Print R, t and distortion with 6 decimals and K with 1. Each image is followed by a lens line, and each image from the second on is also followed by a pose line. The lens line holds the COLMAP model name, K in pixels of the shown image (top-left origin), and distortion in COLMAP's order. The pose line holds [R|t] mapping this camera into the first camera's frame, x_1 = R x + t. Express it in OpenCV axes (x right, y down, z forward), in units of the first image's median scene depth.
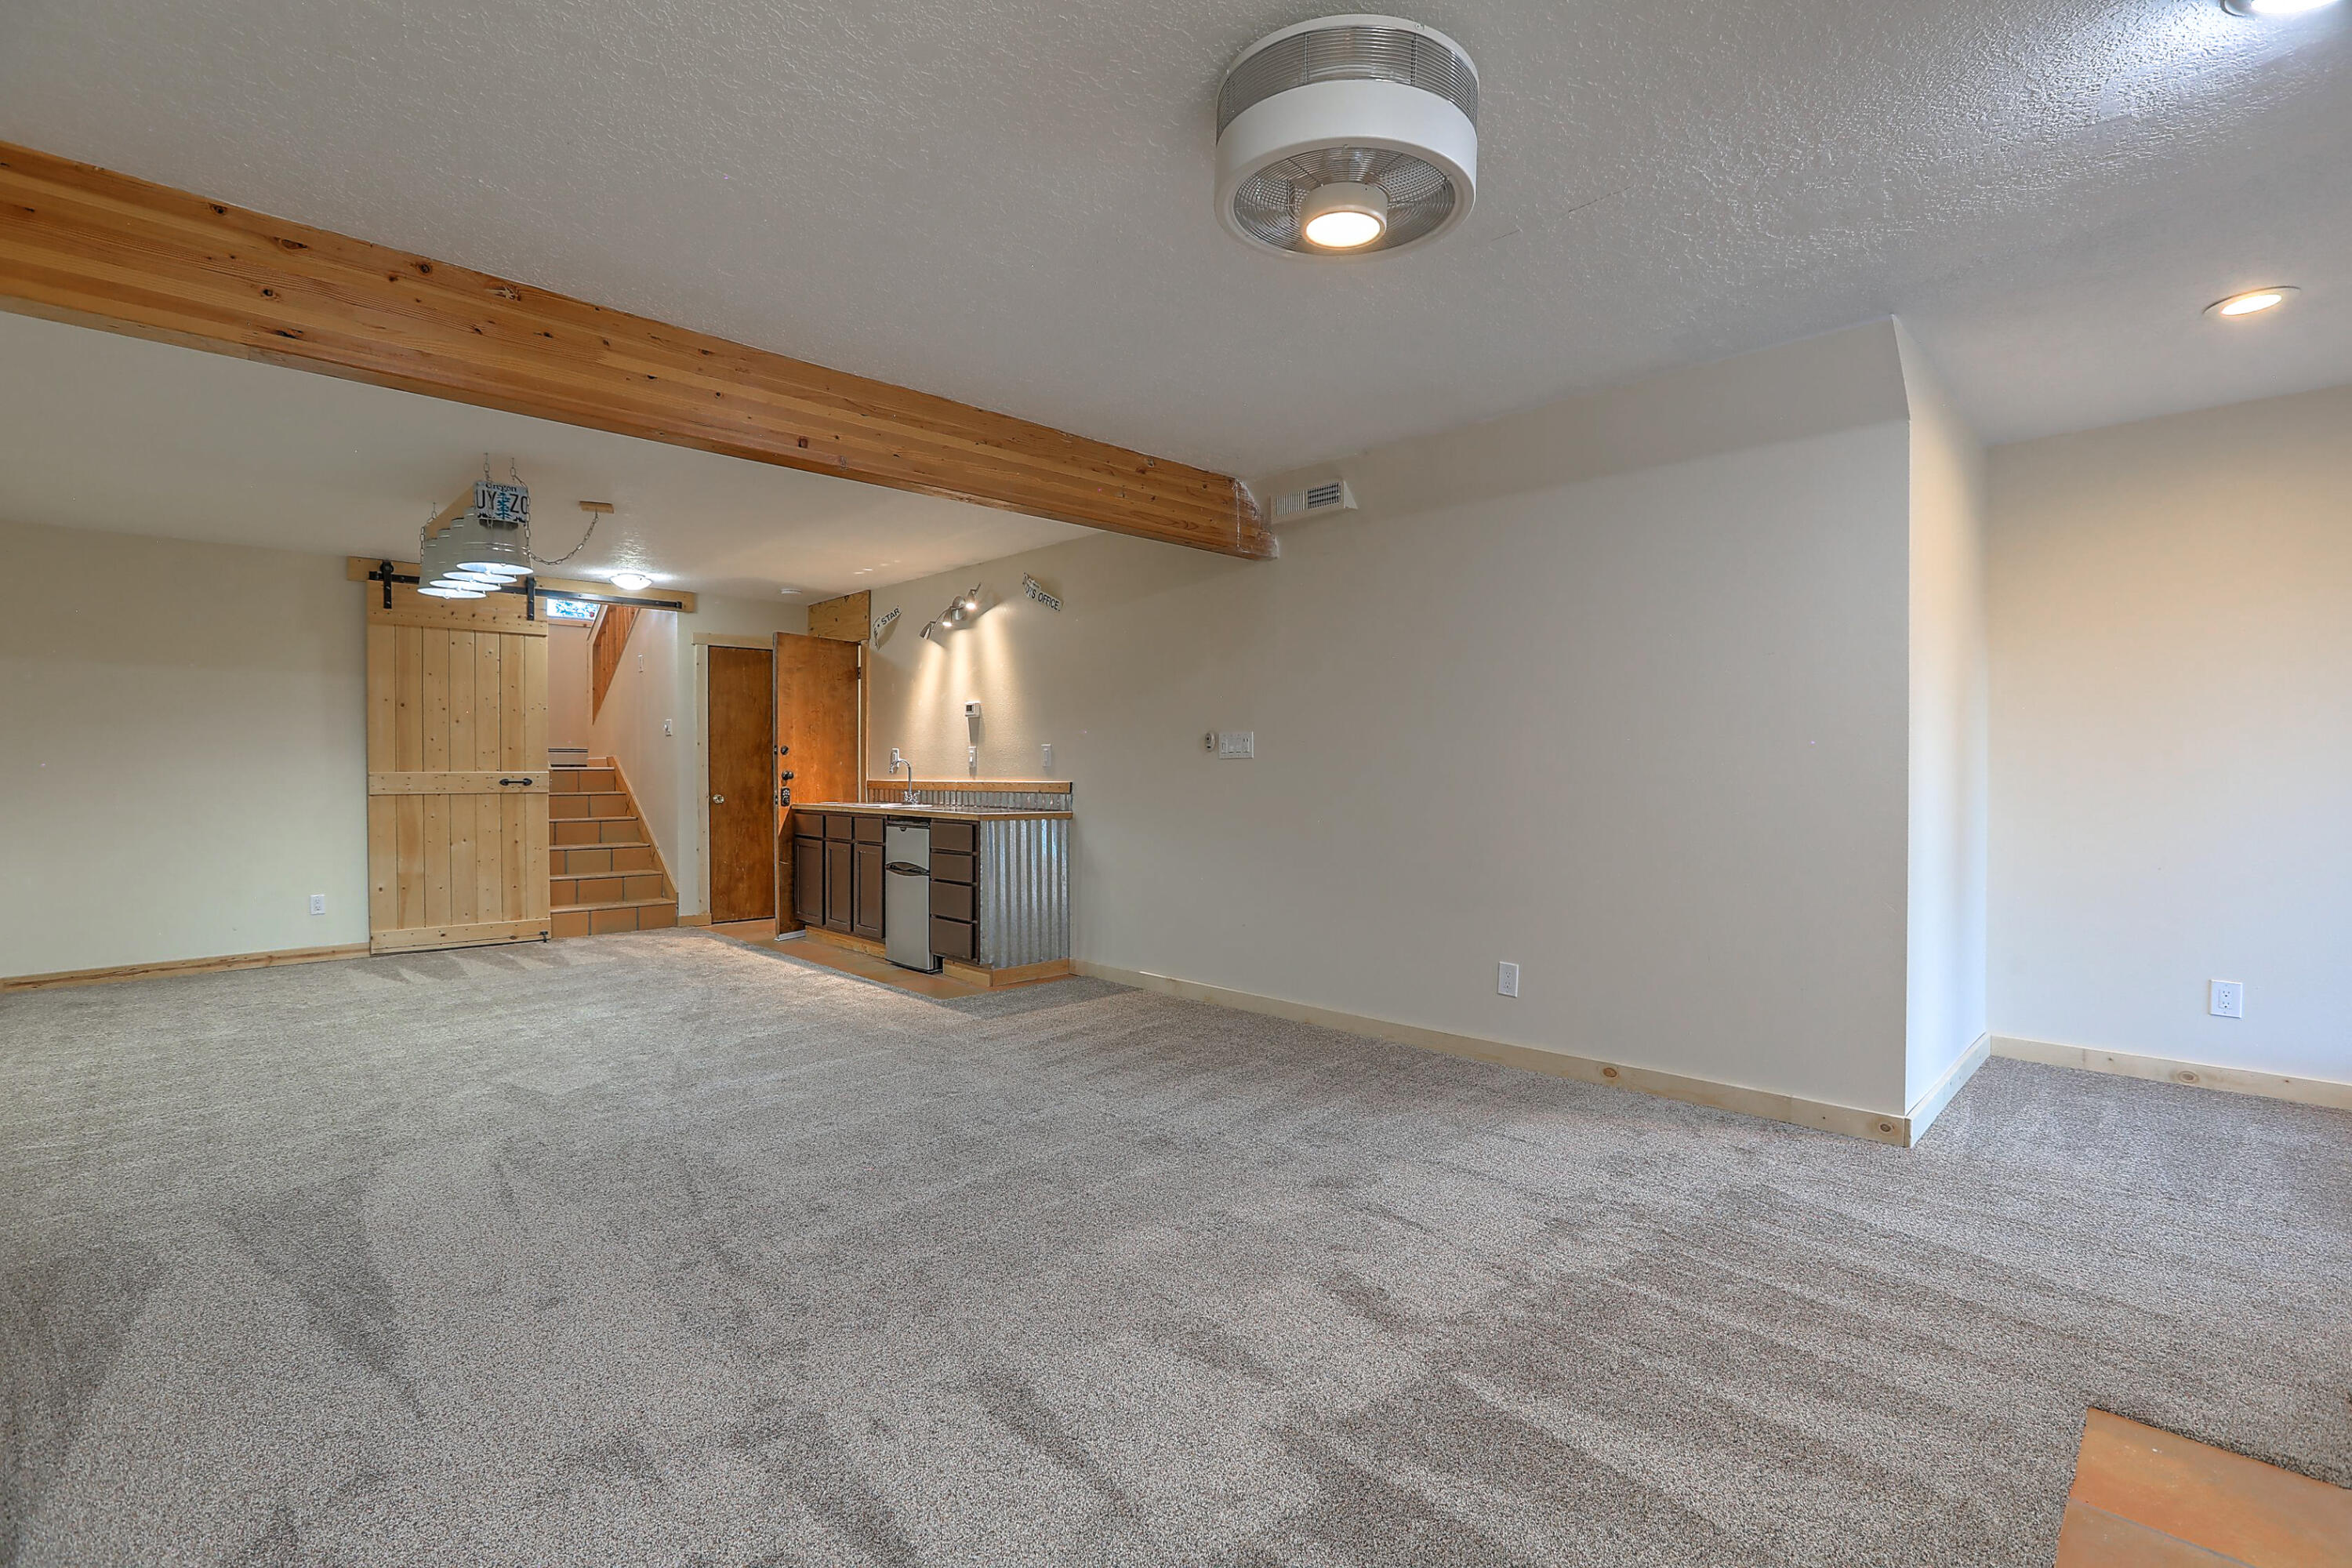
lens RADIAL K [[1067.0, 0, 1168.8], [0, 1067.0, 777.0], [0, 0, 1]] dist [-0.039876, 0.014021]
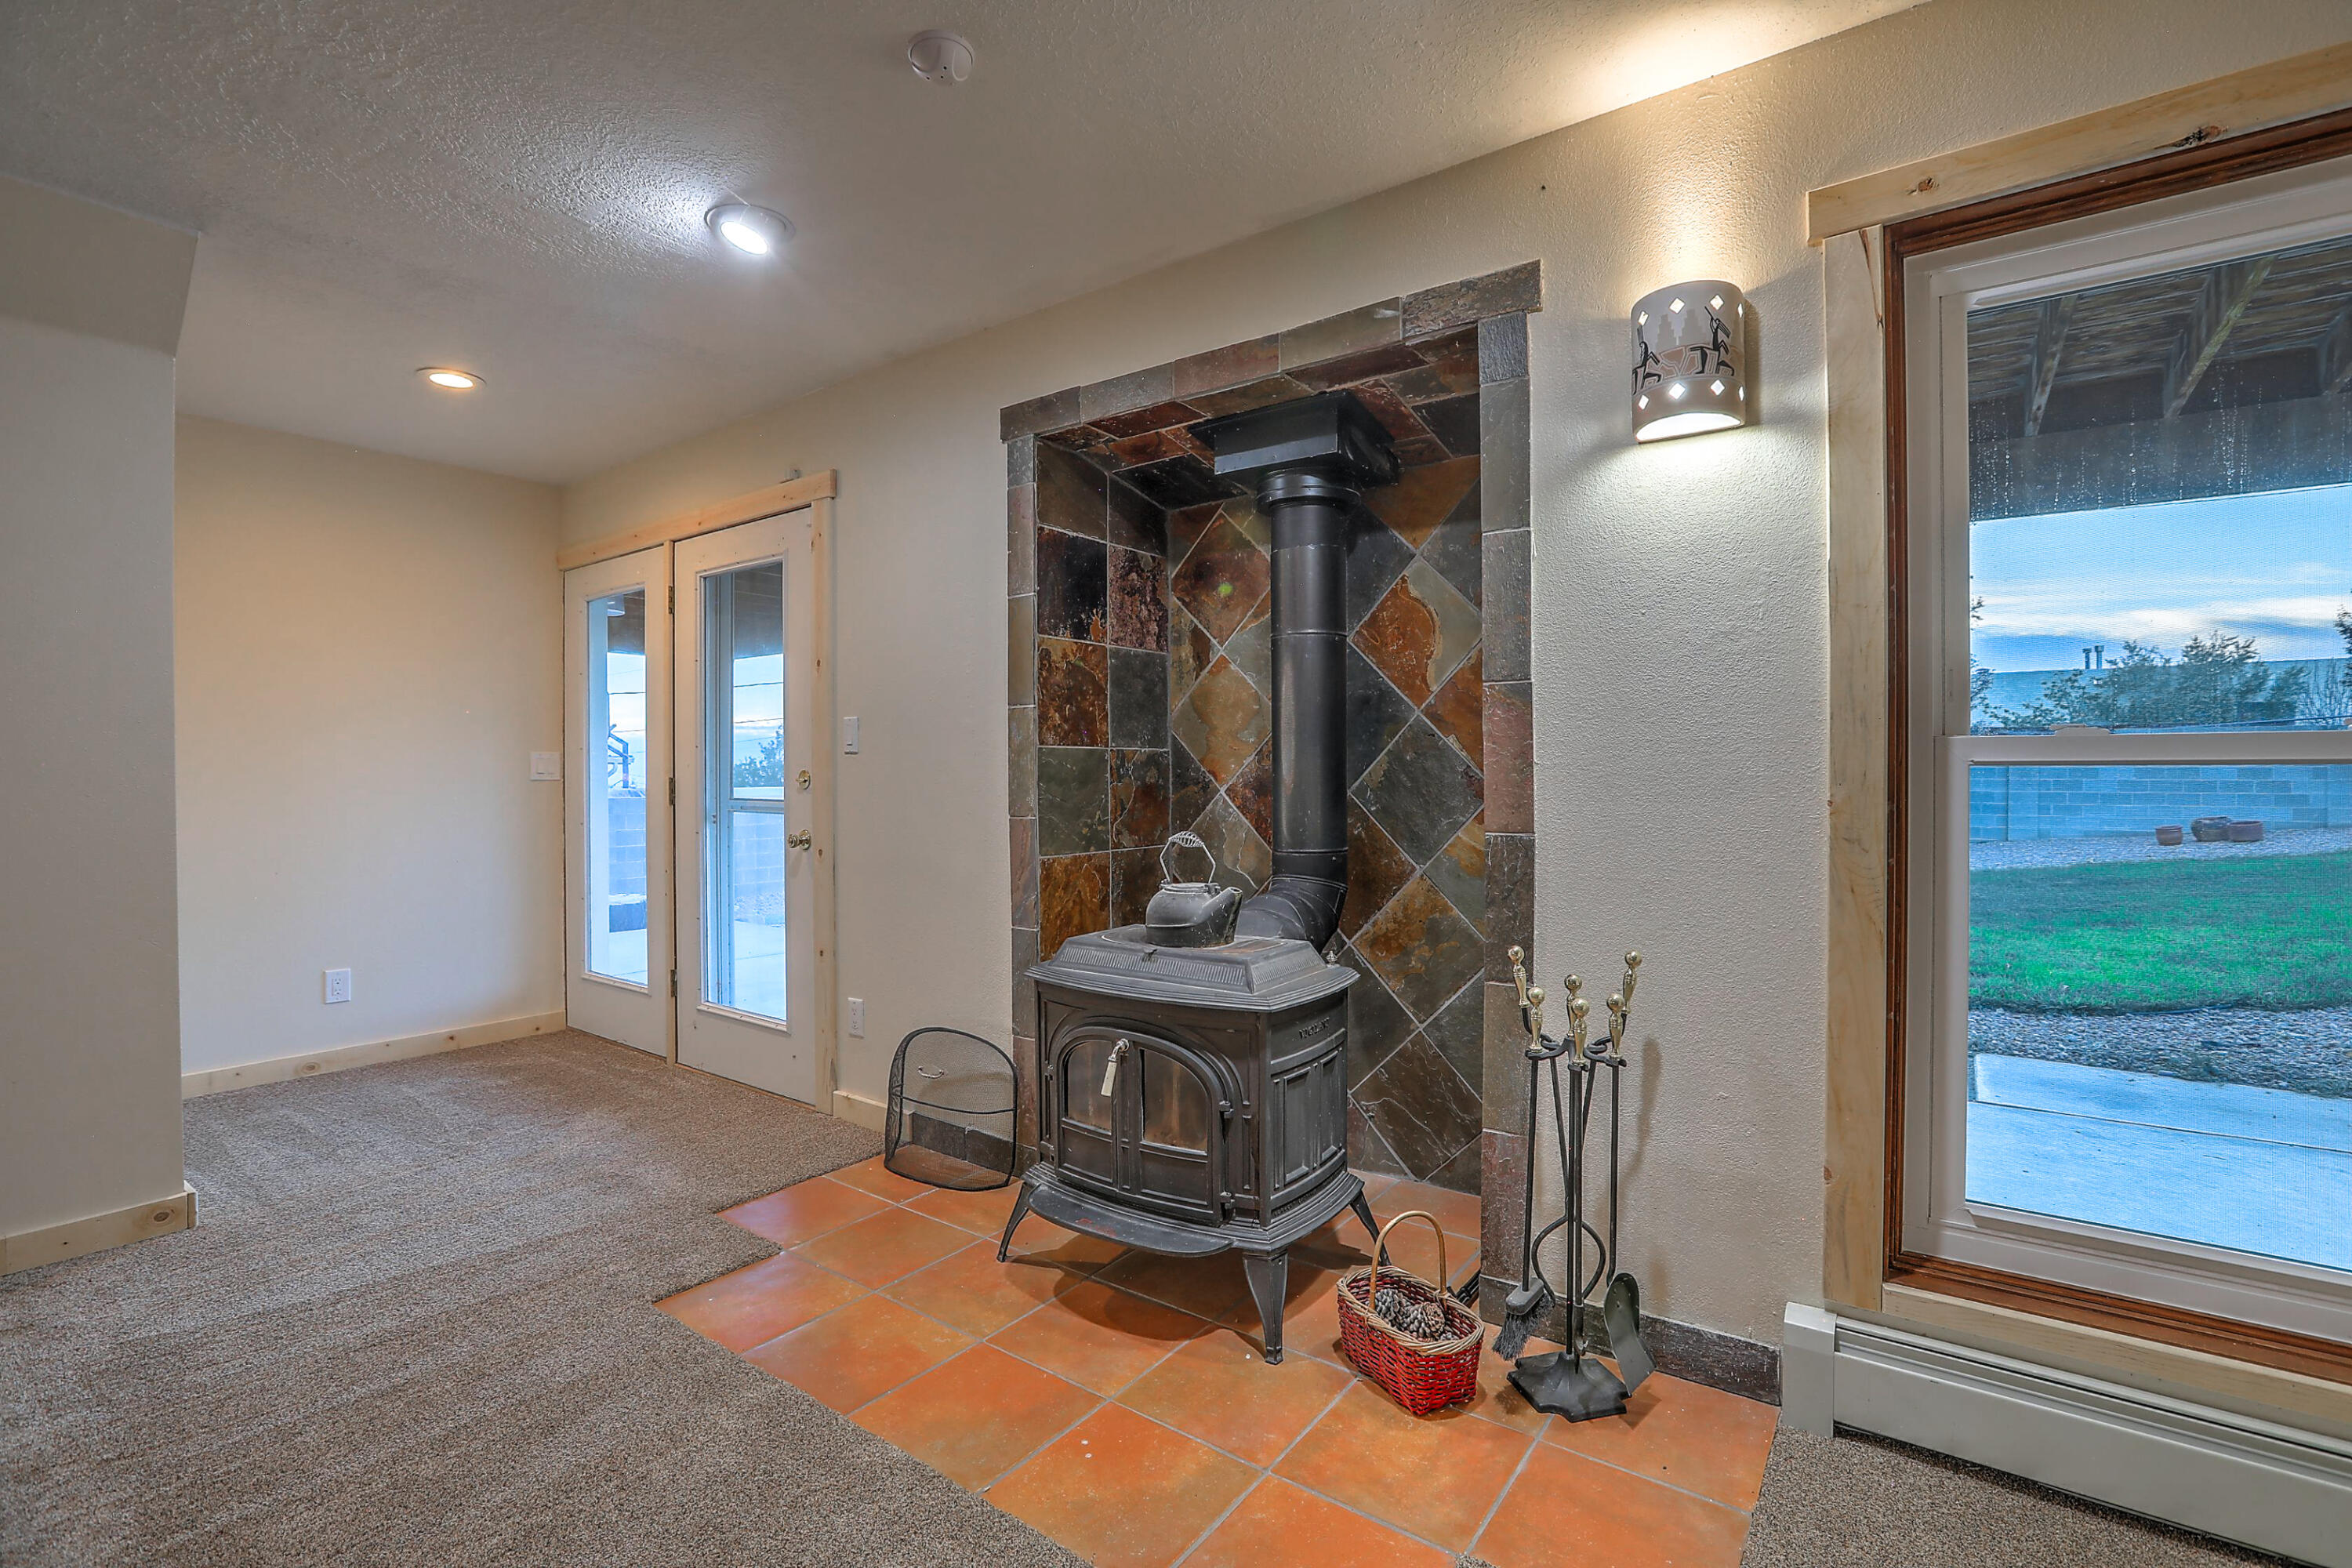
lens RADIAL K [[1067.0, 0, 1198.4], [0, 1067.0, 784.0], [0, 0, 1]] dist [-0.039876, 0.014021]
pose [[-0.172956, -0.010907, 0.984869, -0.130256], [0.008421, 0.999886, 0.012552, -0.003006], [-0.984894, 0.010464, -0.172845, 0.178460]]
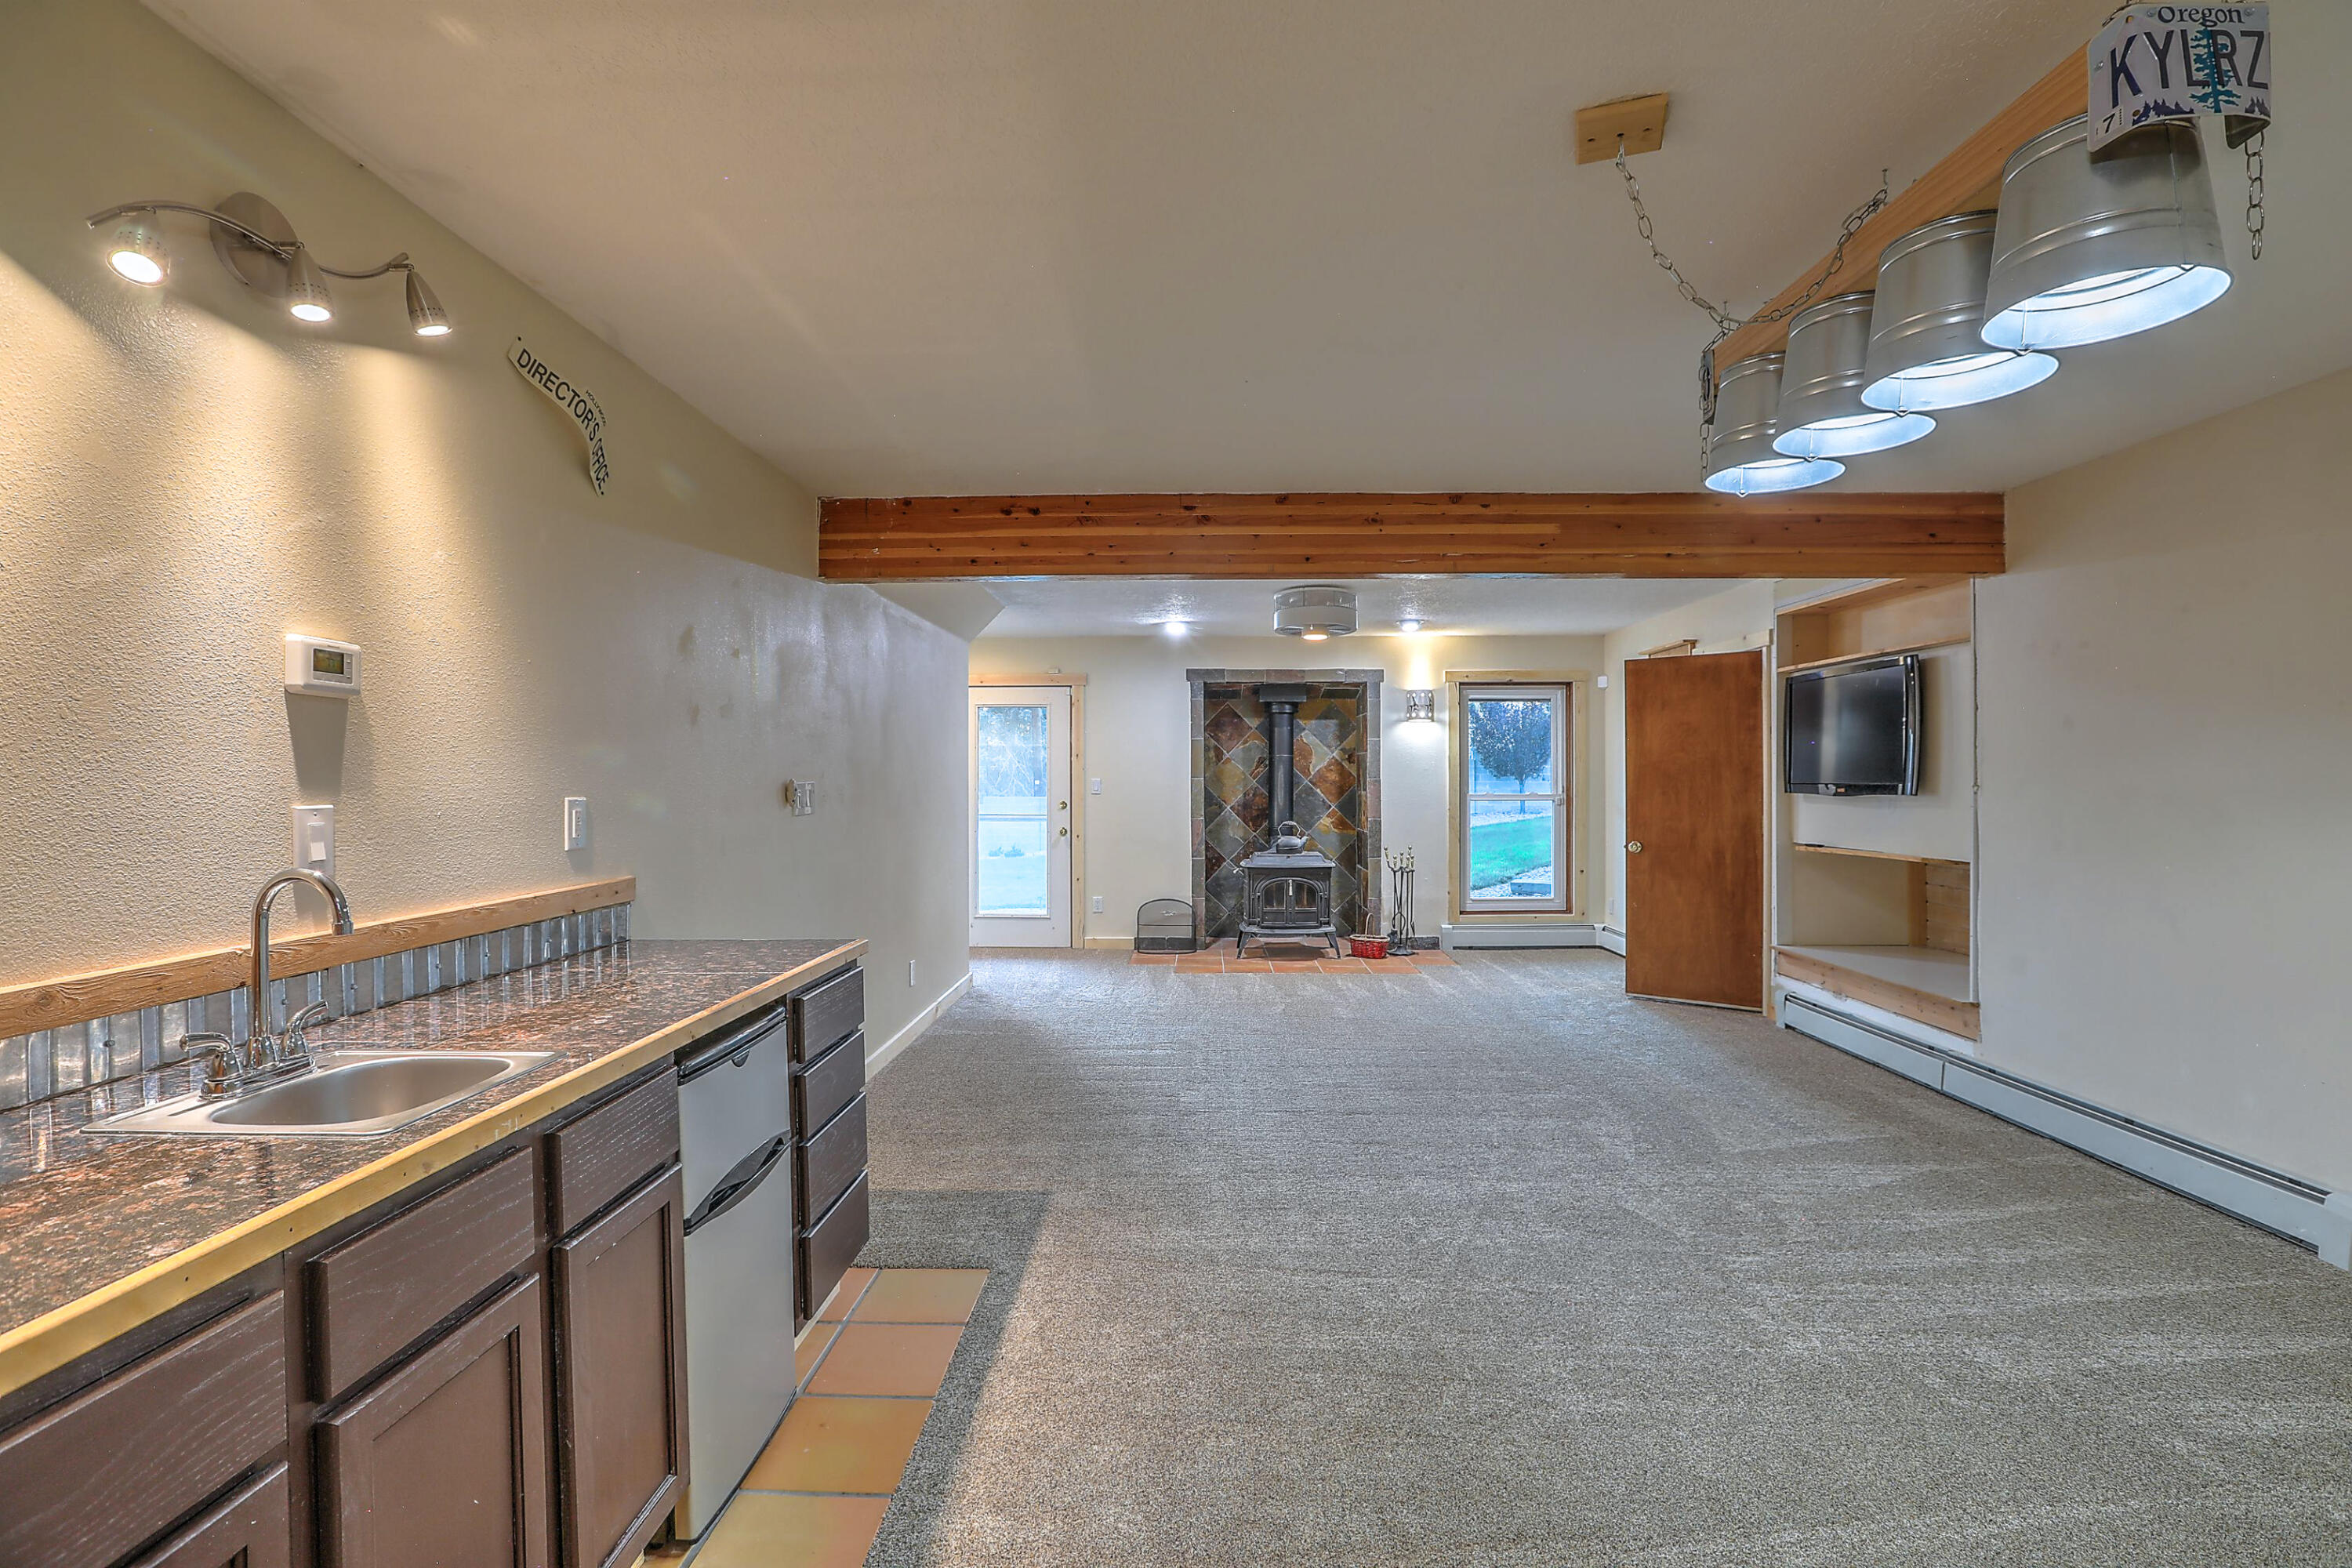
lens RADIAL K [[1067.0, 0, 1181.0], [0, 1067.0, 780.8], [0, 0, 1]] dist [-0.039876, 0.014021]
pose [[-0.703828, -0.002170, 0.710367, -0.590538], [0.003707, 0.999970, 0.006728, -0.039483], [-0.710361, 0.007369, -0.703799, 1.150459]]
